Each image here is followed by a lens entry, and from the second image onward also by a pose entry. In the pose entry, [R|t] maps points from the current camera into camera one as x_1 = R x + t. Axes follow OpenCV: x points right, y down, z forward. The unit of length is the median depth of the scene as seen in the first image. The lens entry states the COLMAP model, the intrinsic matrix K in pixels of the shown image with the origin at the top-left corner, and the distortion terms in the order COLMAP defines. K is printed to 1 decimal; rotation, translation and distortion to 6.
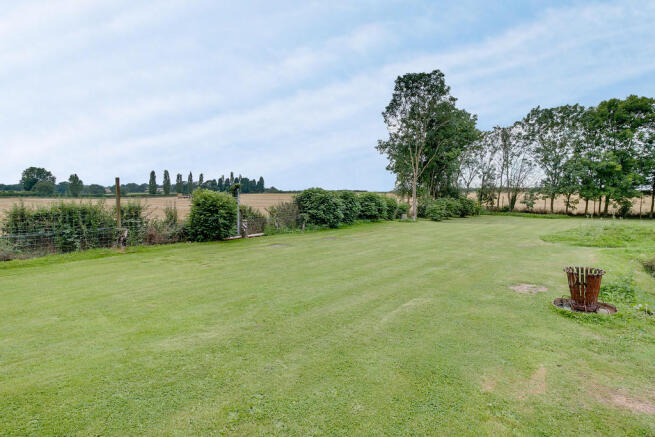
lens RADIAL K [[325.9, 0, 327.5], [0, 325.9, 218.5], [0, 0, 1]] dist [-0.016124, 0.000079]
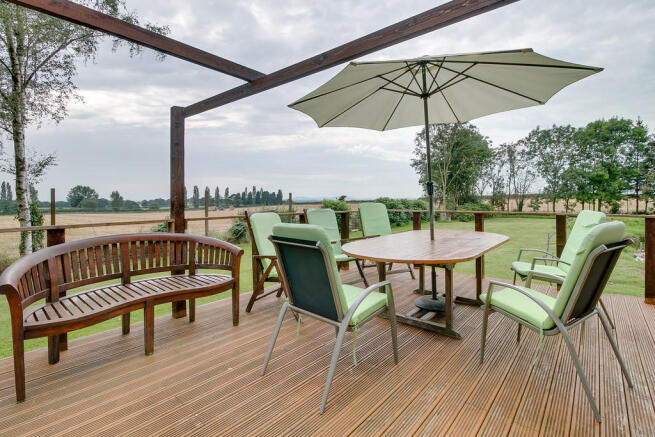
lens RADIAL K [[310.1, 0, 327.8], [0, 310.1, 206.1], [0, 0, 1]] dist [-0.024767, -0.000606]
pose [[0.999528, -0.021524, -0.021935, -0.120770], [0.019924, 0.997297, -0.070725, 0.014716], [0.023398, 0.070255, 0.997255, -0.152388]]
